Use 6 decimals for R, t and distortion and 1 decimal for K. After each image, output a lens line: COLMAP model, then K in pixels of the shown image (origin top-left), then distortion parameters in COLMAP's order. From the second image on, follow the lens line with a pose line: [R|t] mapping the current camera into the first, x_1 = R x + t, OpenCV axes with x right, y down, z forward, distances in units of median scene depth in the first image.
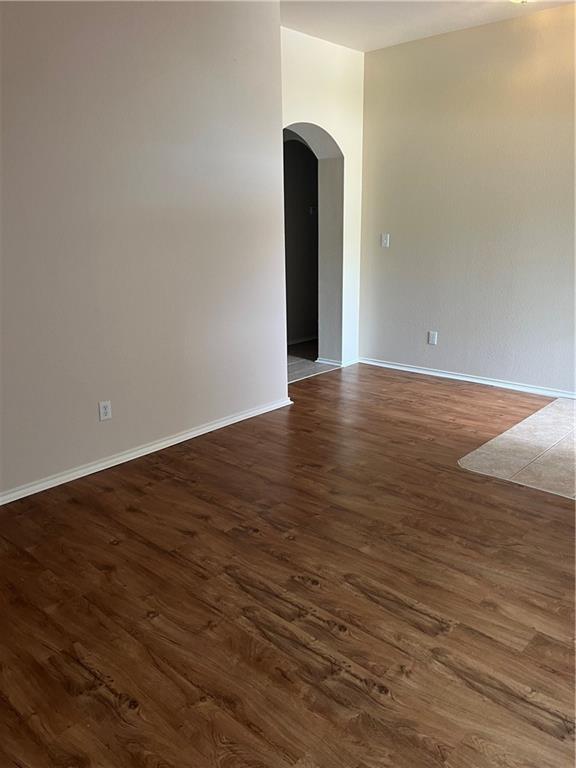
lens RADIAL K [[582.4, 0, 288.0], [0, 582.4, 384.0], [0, 0, 1]] dist [0.002816, -0.000703]
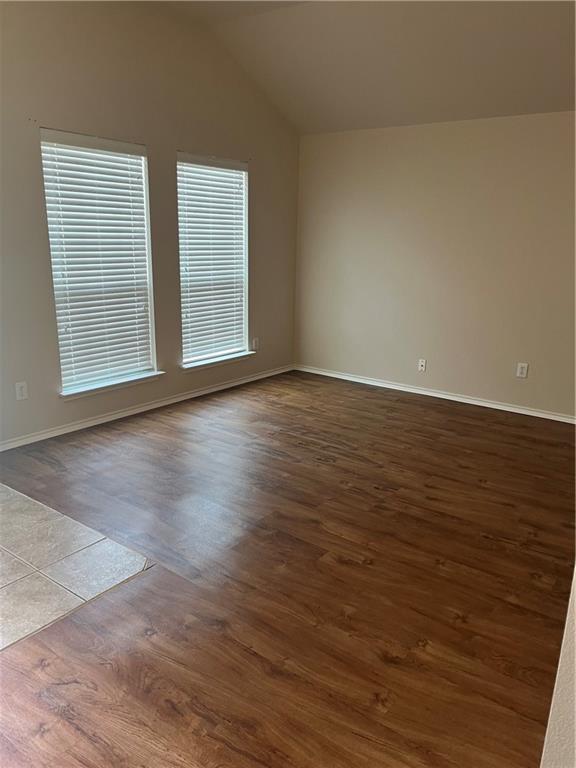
lens RADIAL K [[608.2, 0, 288.0], [0, 608.2, 384.0], [0, 0, 1]] dist [-0.000724, -0.004875]
pose [[-0.995071, 0.026066, -0.095681, 0.191276], [-0.023983, 0.872940, 0.487237, -0.427642], [0.096224, 0.487130, -0.868012, 1.581678]]
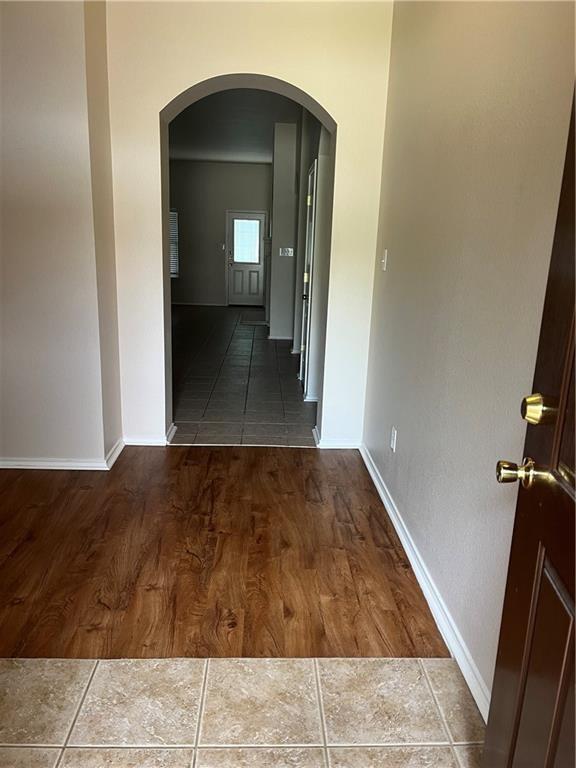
lens RADIAL K [[582.4, 0, 288.0], [0, 582.4, 384.0], [0, 0, 1]] dist [0.002816, -0.000703]
pose [[0.716768, 0.205997, -0.666190, 0.861467], [-0.231067, 0.971557, 0.051812, -0.218236], [0.657915, 0.116798, 0.743980, 0.843328]]
